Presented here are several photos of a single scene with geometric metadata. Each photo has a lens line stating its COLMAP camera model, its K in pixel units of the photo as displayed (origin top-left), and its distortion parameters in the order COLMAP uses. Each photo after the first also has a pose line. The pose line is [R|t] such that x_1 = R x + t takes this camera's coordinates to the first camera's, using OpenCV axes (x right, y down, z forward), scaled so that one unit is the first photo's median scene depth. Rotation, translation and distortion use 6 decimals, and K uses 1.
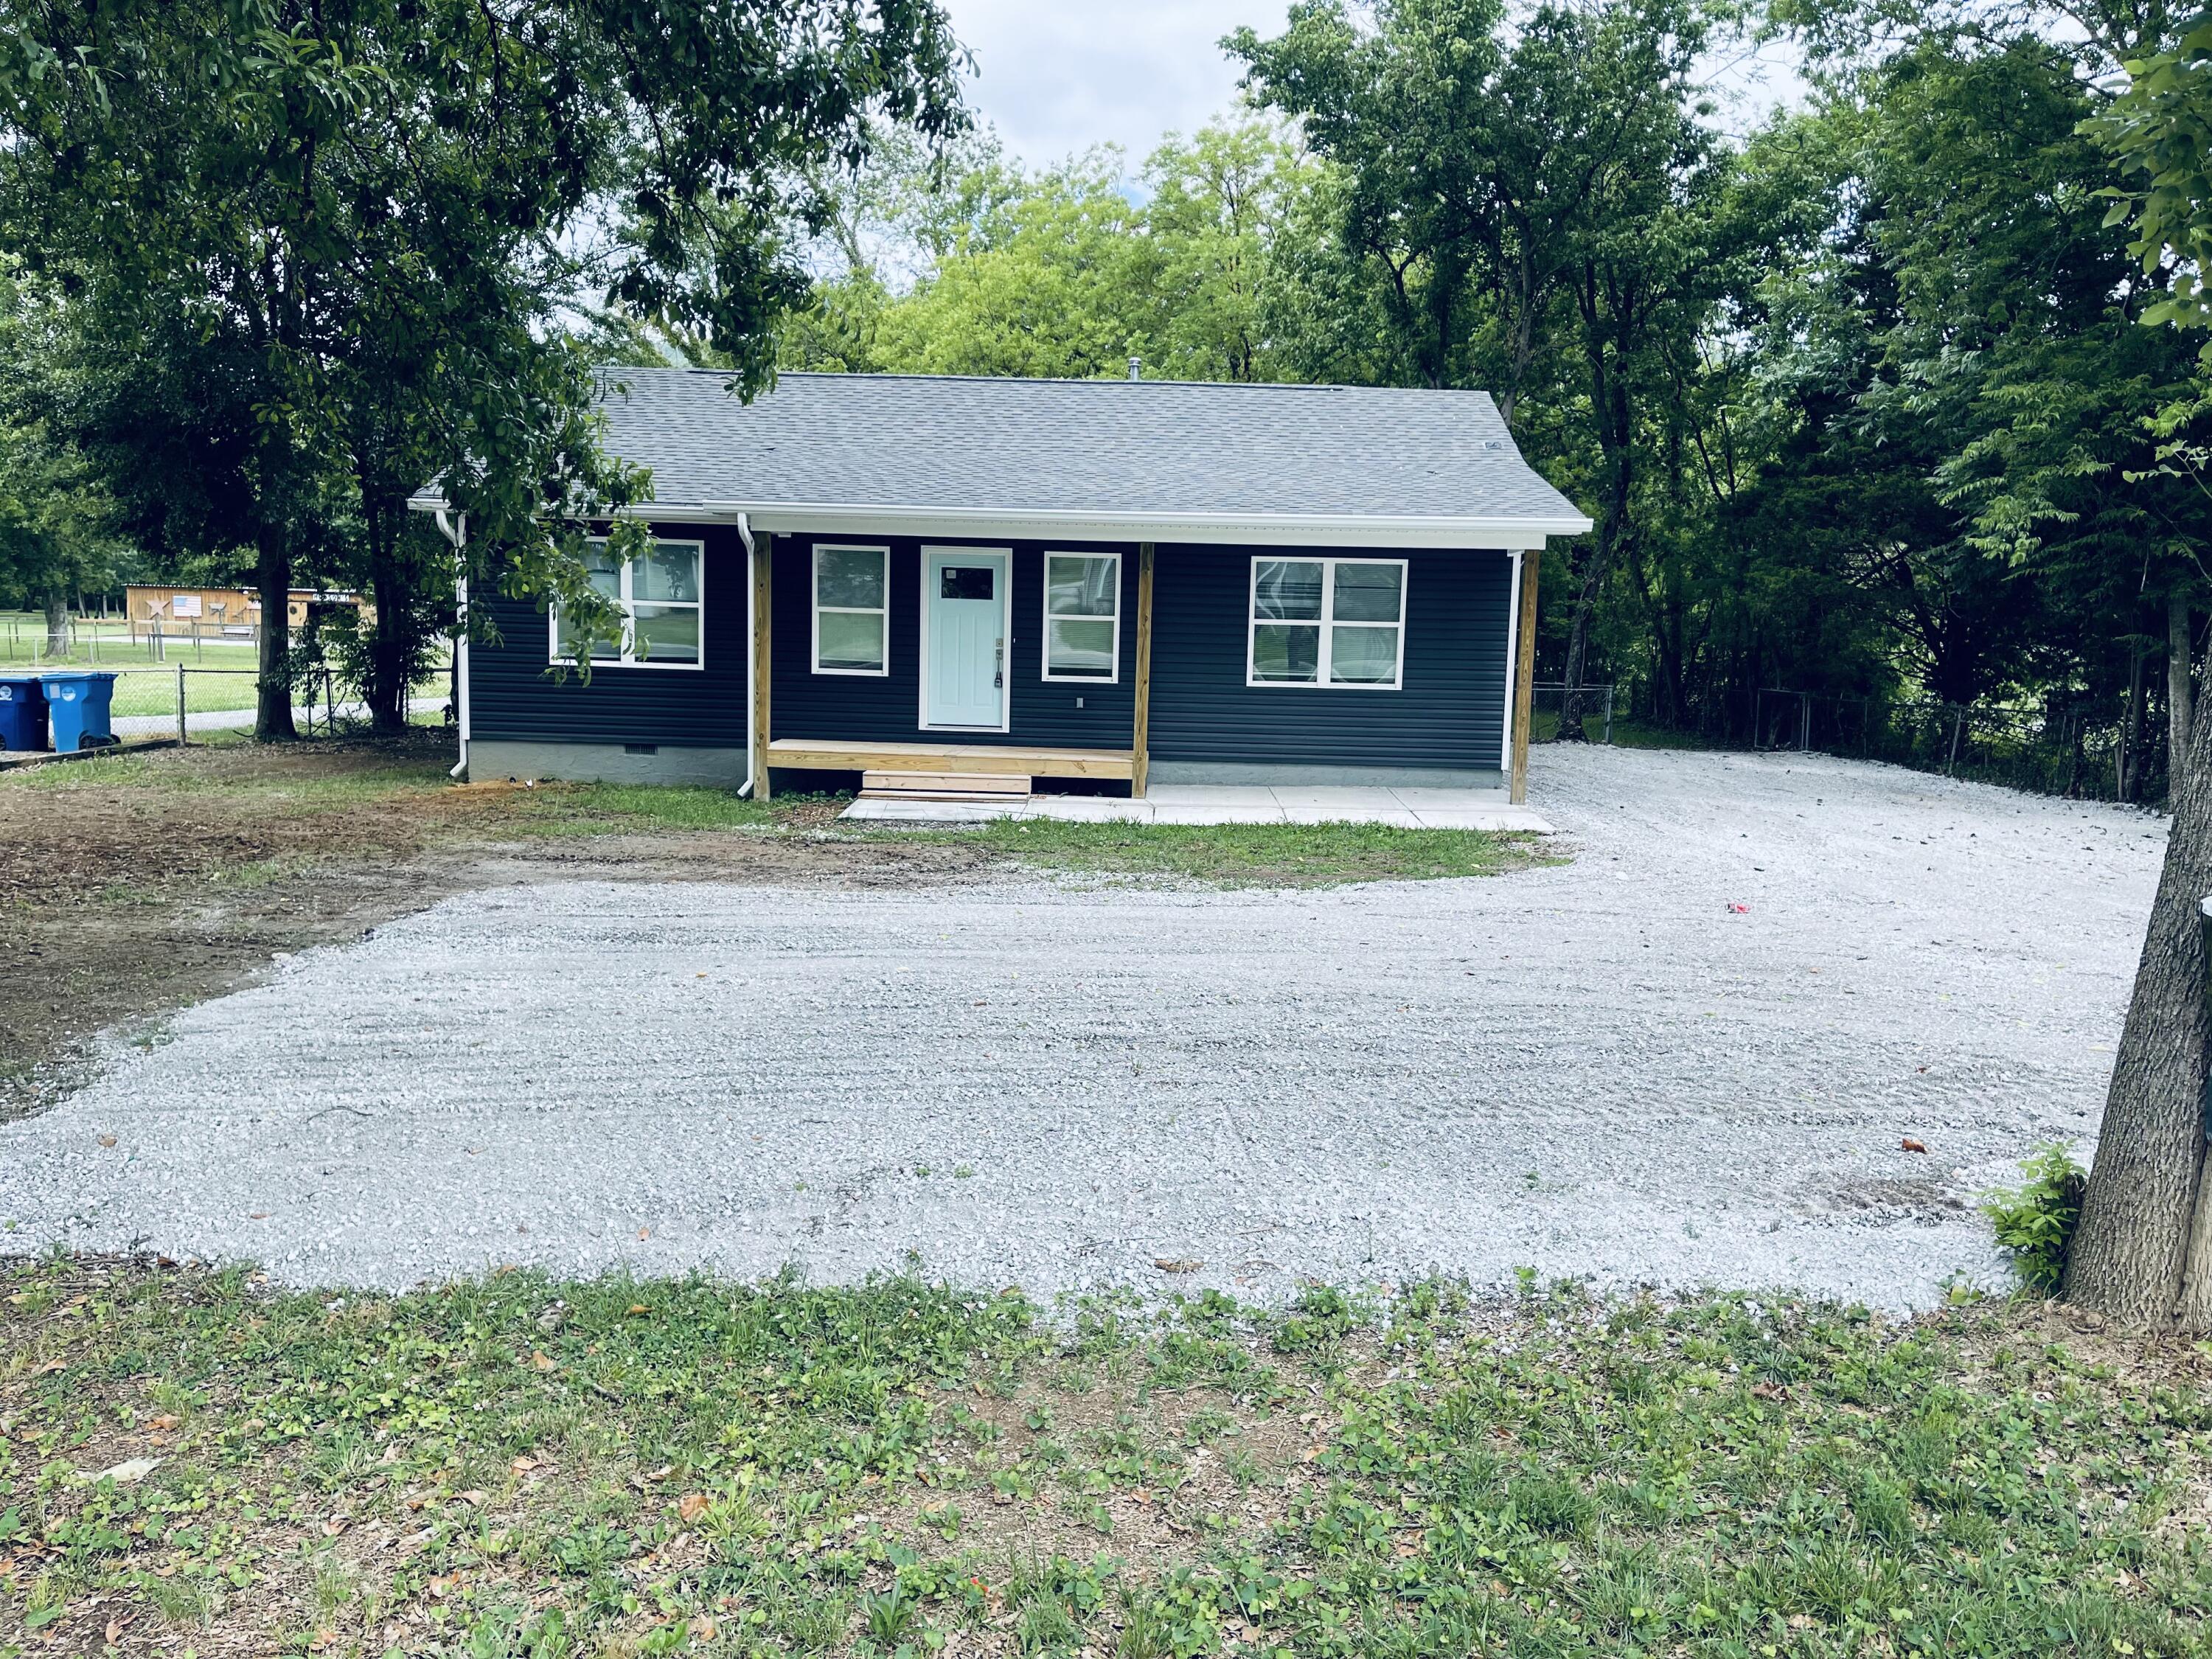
lens RADIAL K [[1686.1, 0, 1114.1], [0, 1686.1, 869.2], [0, 0, 1]] dist [0.063260, -0.102544]
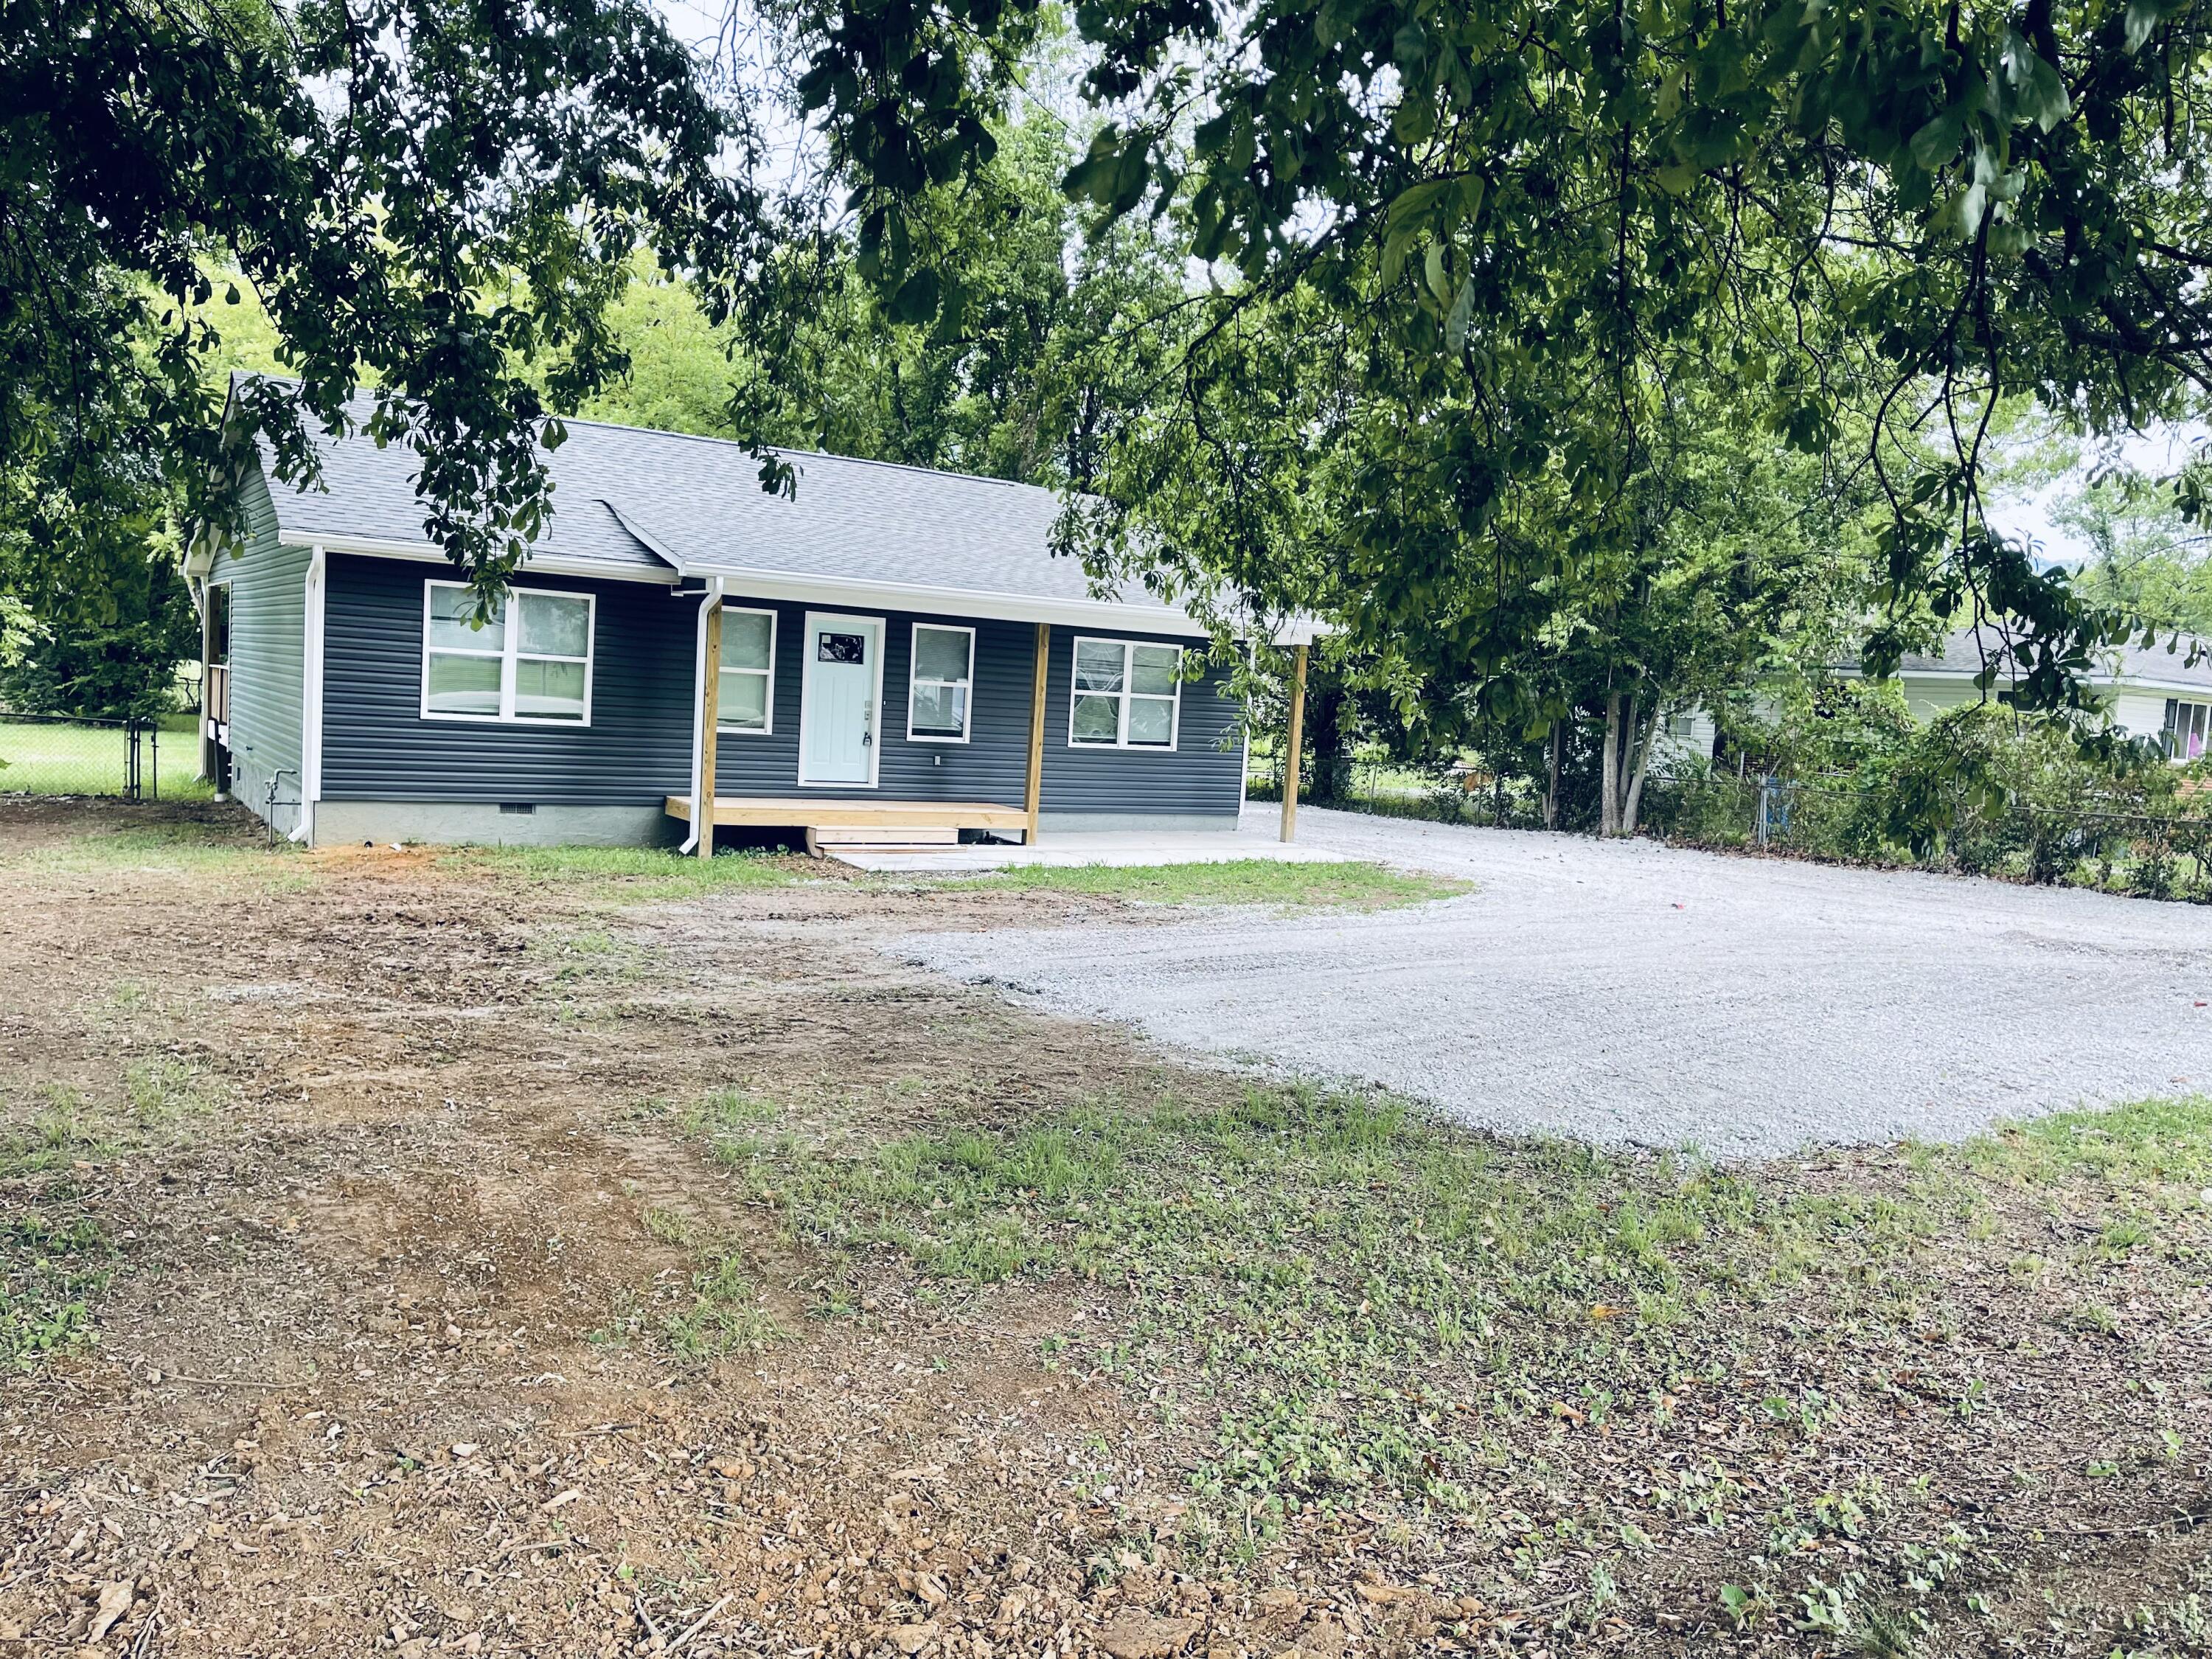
lens RADIAL K [[1685.0, 0, 1147.6], [0, 1685.0, 857.1], [0, 0, 1]] dist [0.058615, -0.080469]
pose [[0.816105, -0.032099, 0.577012, -0.548216], [0.046187, 0.998885, -0.009758, -0.019147], [-0.576055, 0.034614, 0.816677, 0.027743]]
